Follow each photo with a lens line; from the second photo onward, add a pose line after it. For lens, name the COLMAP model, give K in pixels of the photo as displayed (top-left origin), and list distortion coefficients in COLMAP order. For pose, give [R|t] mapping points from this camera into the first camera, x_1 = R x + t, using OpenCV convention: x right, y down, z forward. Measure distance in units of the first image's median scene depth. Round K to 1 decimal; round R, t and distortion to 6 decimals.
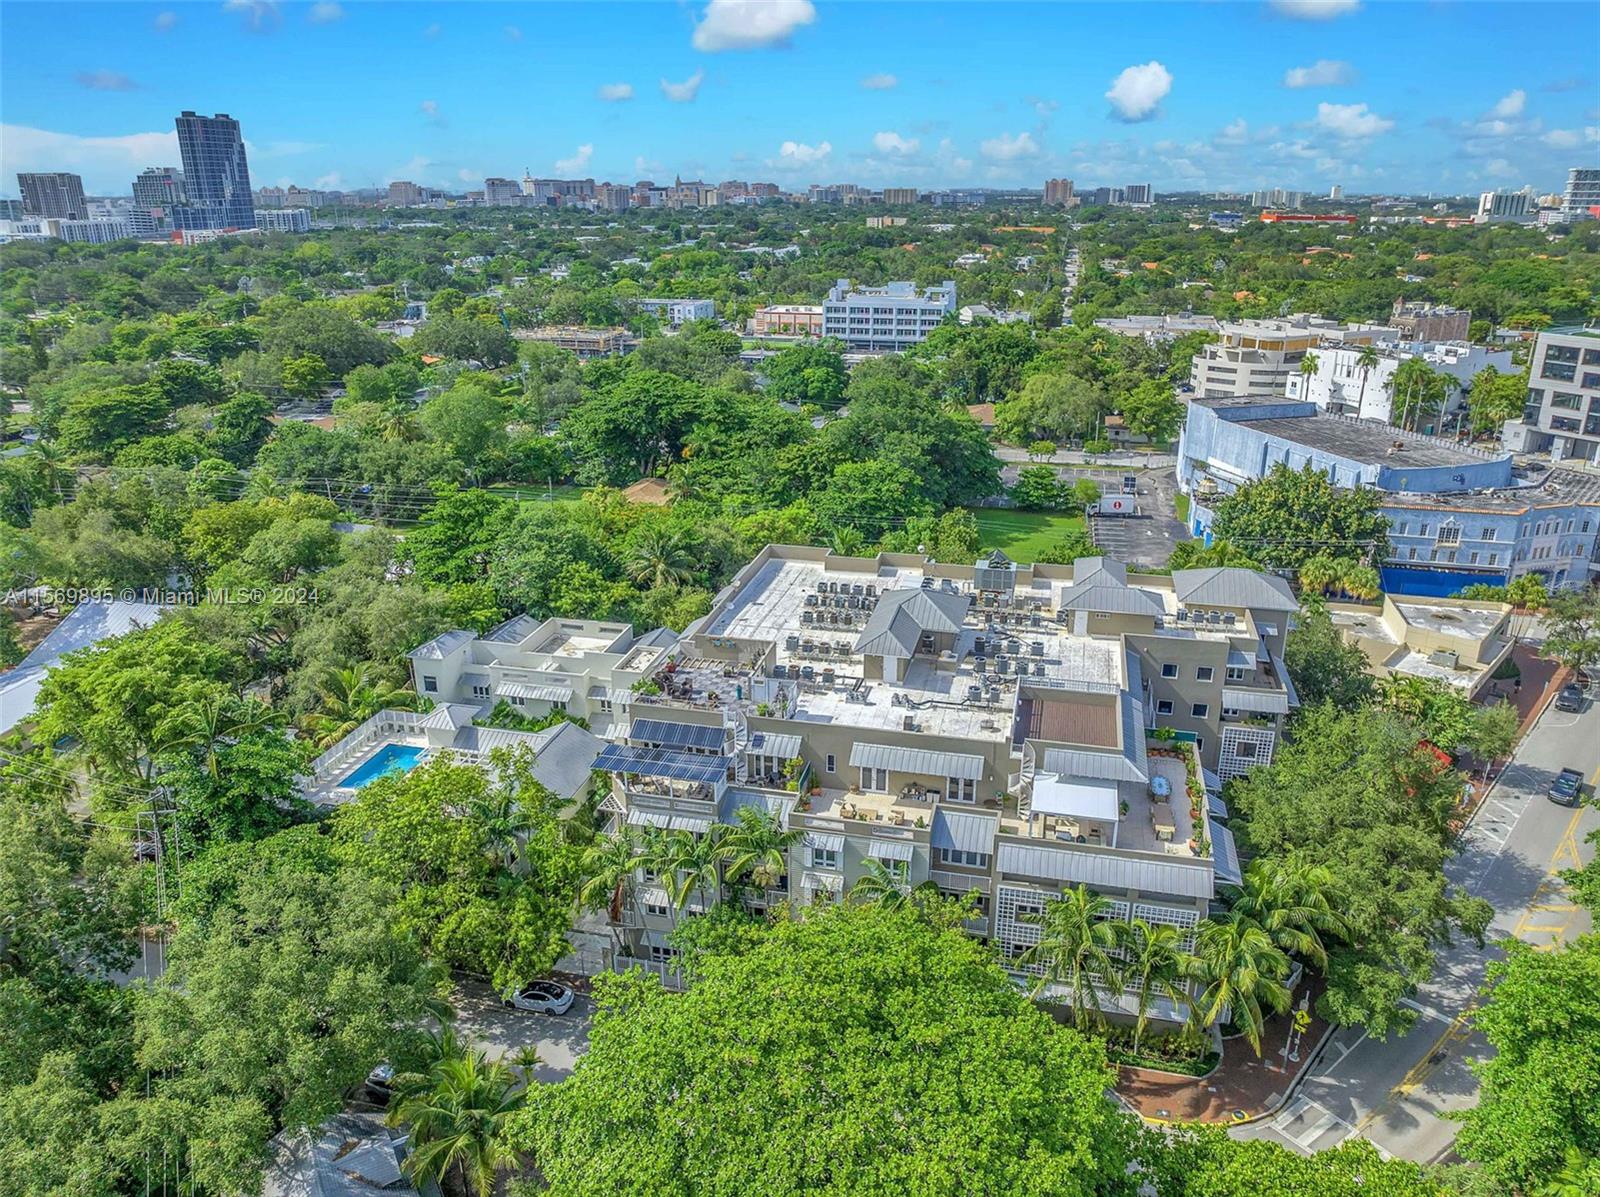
lens RADIAL K [[1130.4, 0, 805.8], [0, 1130.4, 602.2], [0, 0, 1]] dist [-0.040868, 0.000355]
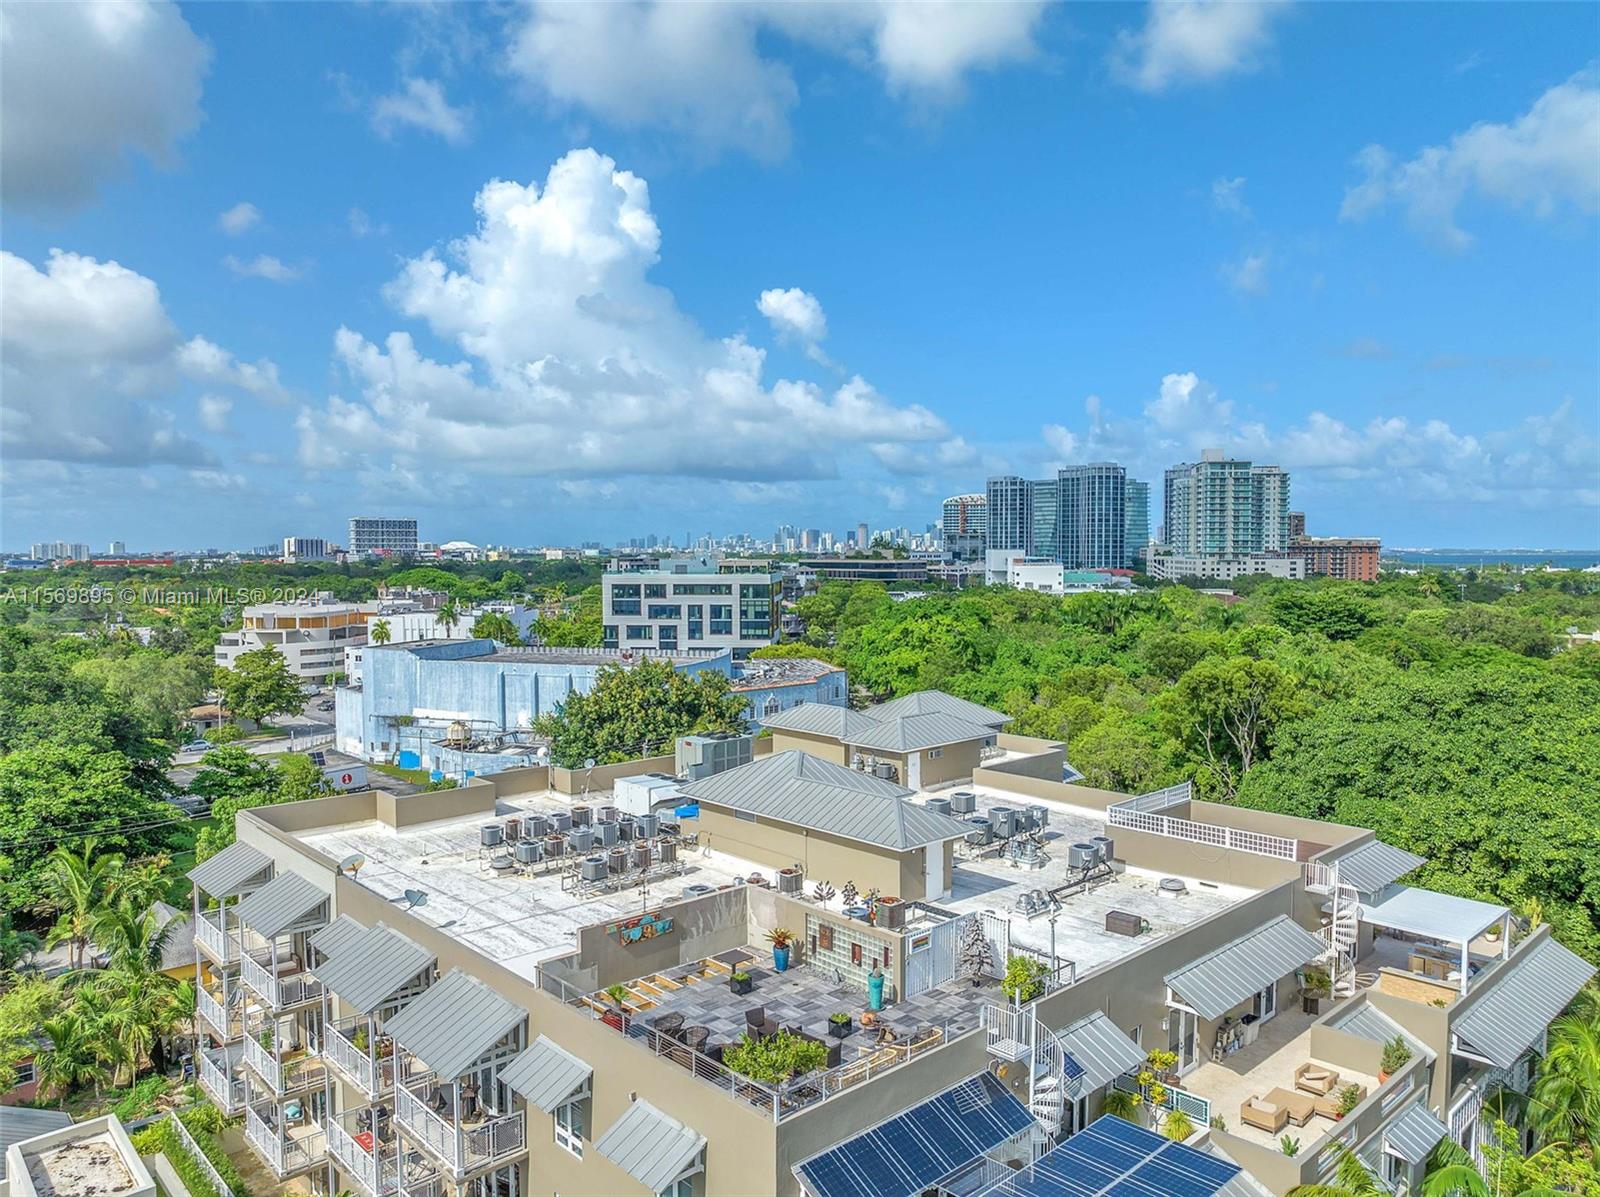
lens RADIAL K [[1130.4, 0, 804.2], [0, 1130.4, 595.5], [0, 0, 1]] dist [-0.040868, 0.000355]
pose [[0.555274, -0.033208, 0.831004, -0.138210], [0.288845, 0.944704, -0.155254, 0.001911], [-0.779897, 0.326240, 0.534162, 0.269995]]
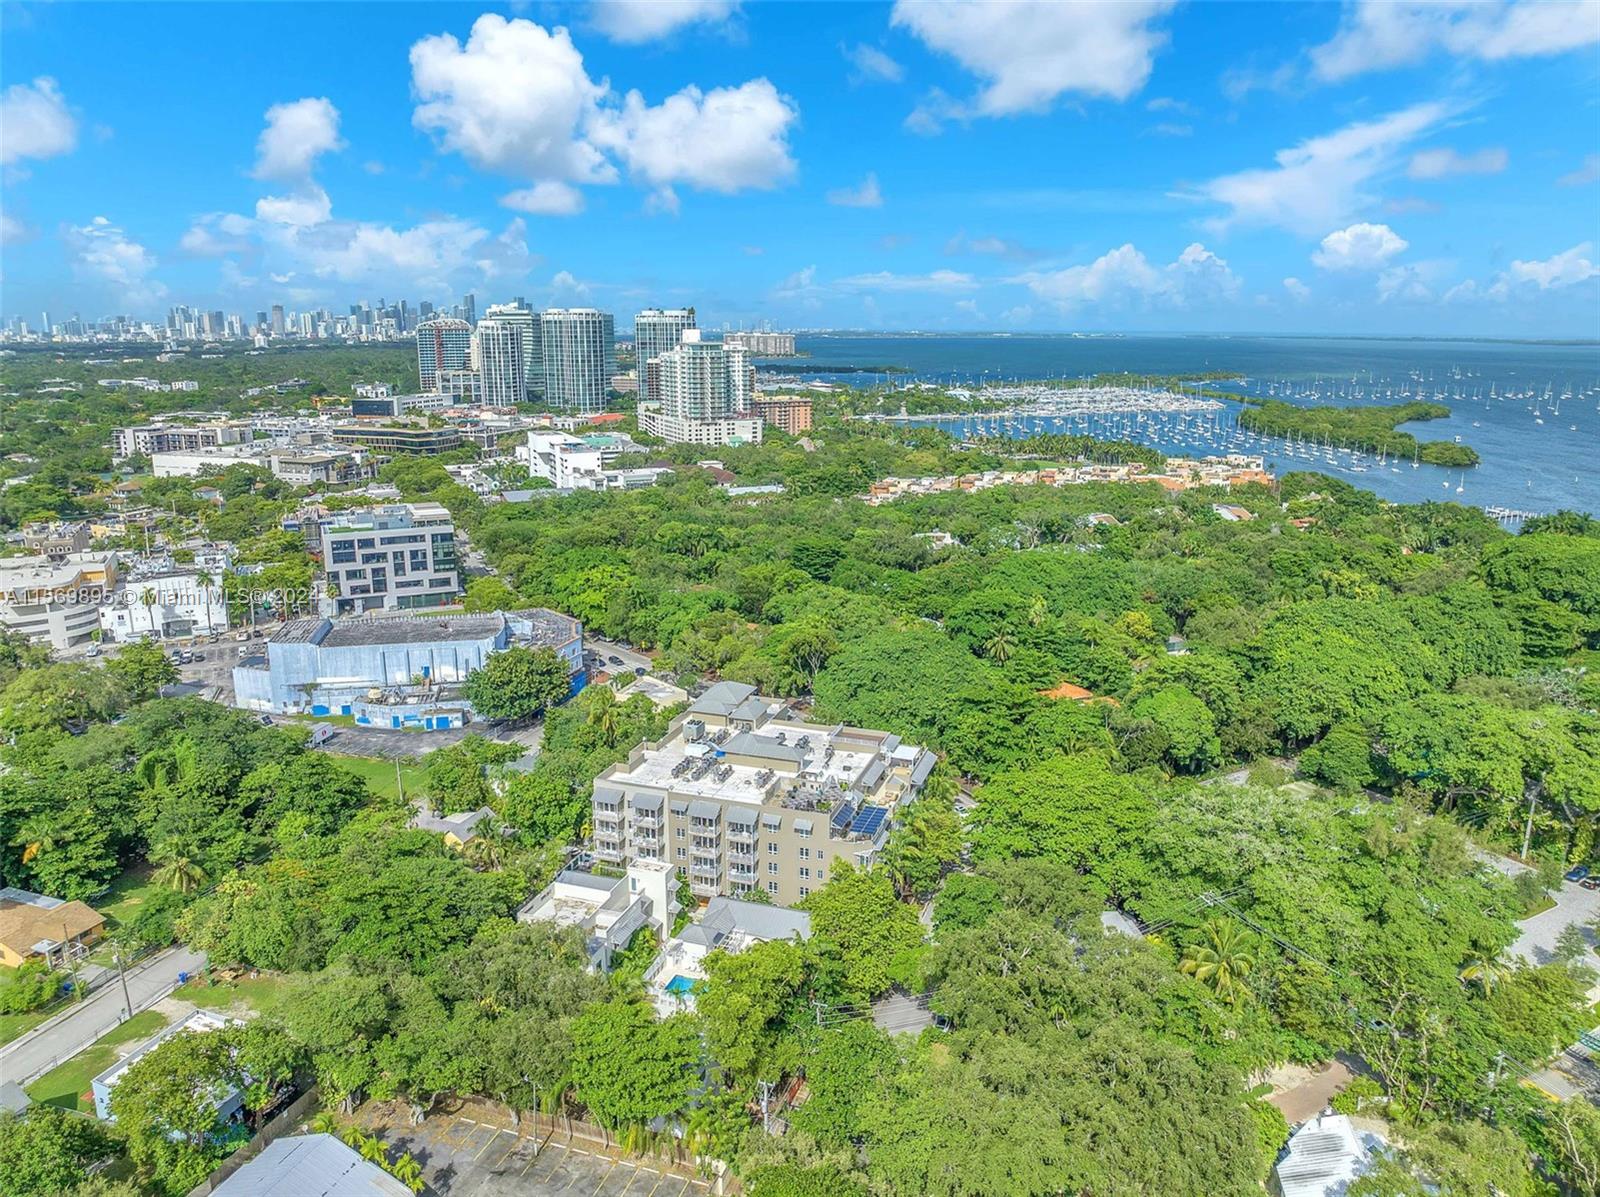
lens RADIAL K [[1130.4, 0, 798.6], [0, 1130.4, 596.2], [0, 0, 1]] dist [-0.040868, 0.000355]
pose [[0.105072, -0.232051, 0.967012, -0.689613], [0.346119, 0.920132, 0.183193, -0.223079], [-0.932288, 0.315453, 0.176997, 0.197217]]
